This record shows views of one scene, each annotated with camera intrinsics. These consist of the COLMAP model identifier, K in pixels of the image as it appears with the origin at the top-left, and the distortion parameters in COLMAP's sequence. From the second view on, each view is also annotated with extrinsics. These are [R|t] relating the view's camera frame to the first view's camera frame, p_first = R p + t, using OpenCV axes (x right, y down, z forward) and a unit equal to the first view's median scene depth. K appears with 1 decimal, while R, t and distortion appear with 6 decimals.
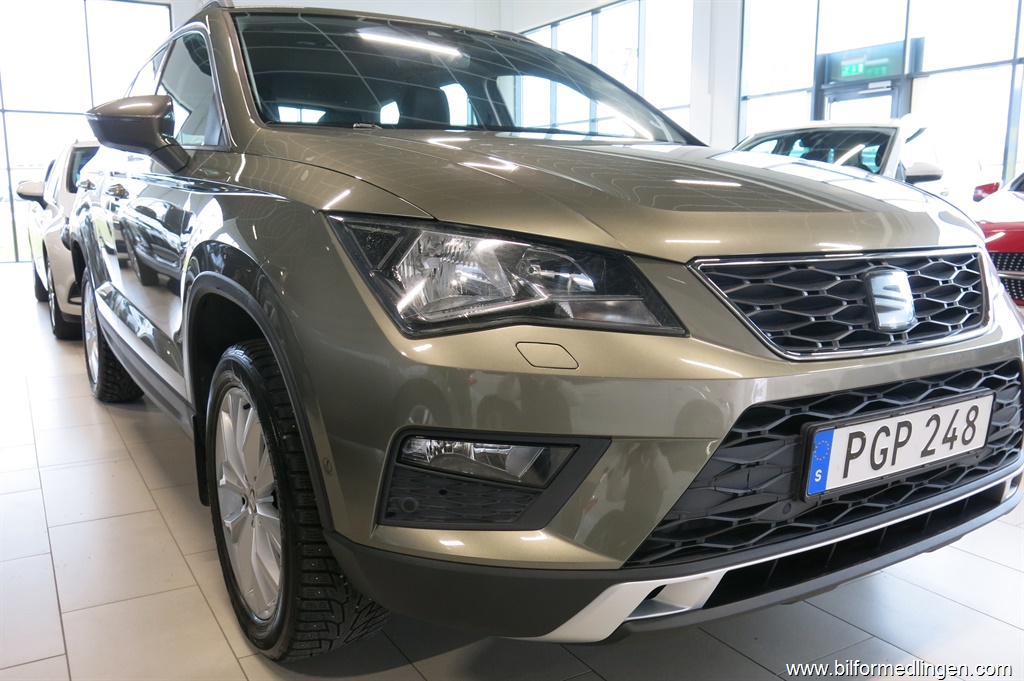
lens RADIAL K [[853.3, 0, 512.7], [0, 853.3, 341.1], [0, 0, 1]] dist [-0.005552, -0.000718]
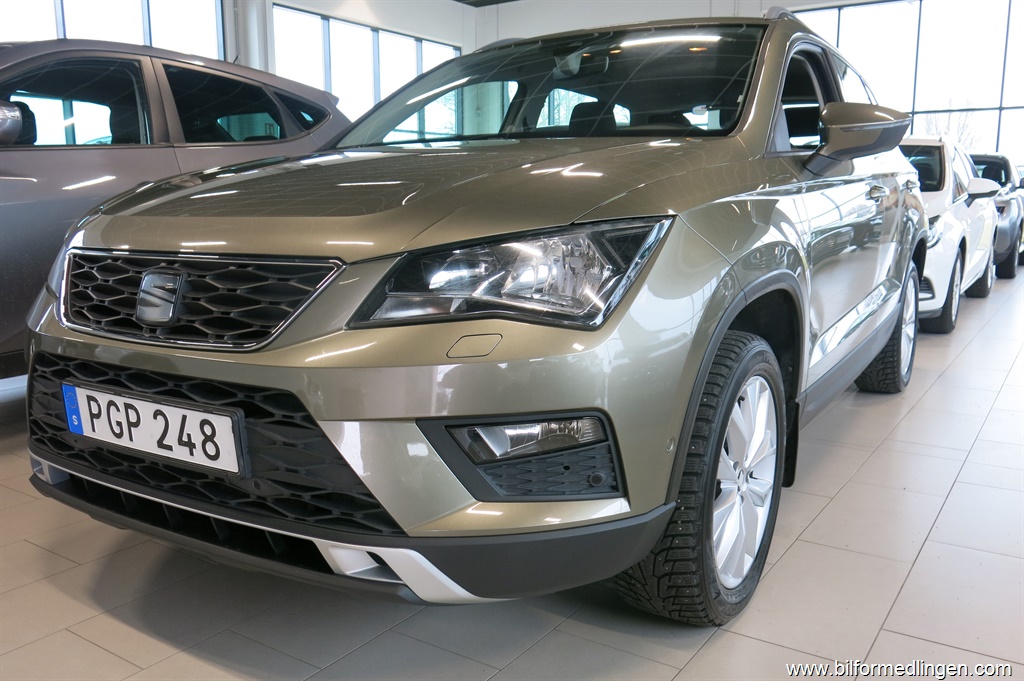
lens RADIAL K [[853.3, 0, 511.4], [0, 853.3, 339.4], [0, 0, 1]] dist [-0.005552, -0.000718]
pose [[0.411175, 0.138235, -0.901014, 1.599705], [-0.135522, 0.986720, 0.089540, -0.151741], [0.901426, 0.085290, 0.424448, 0.932279]]
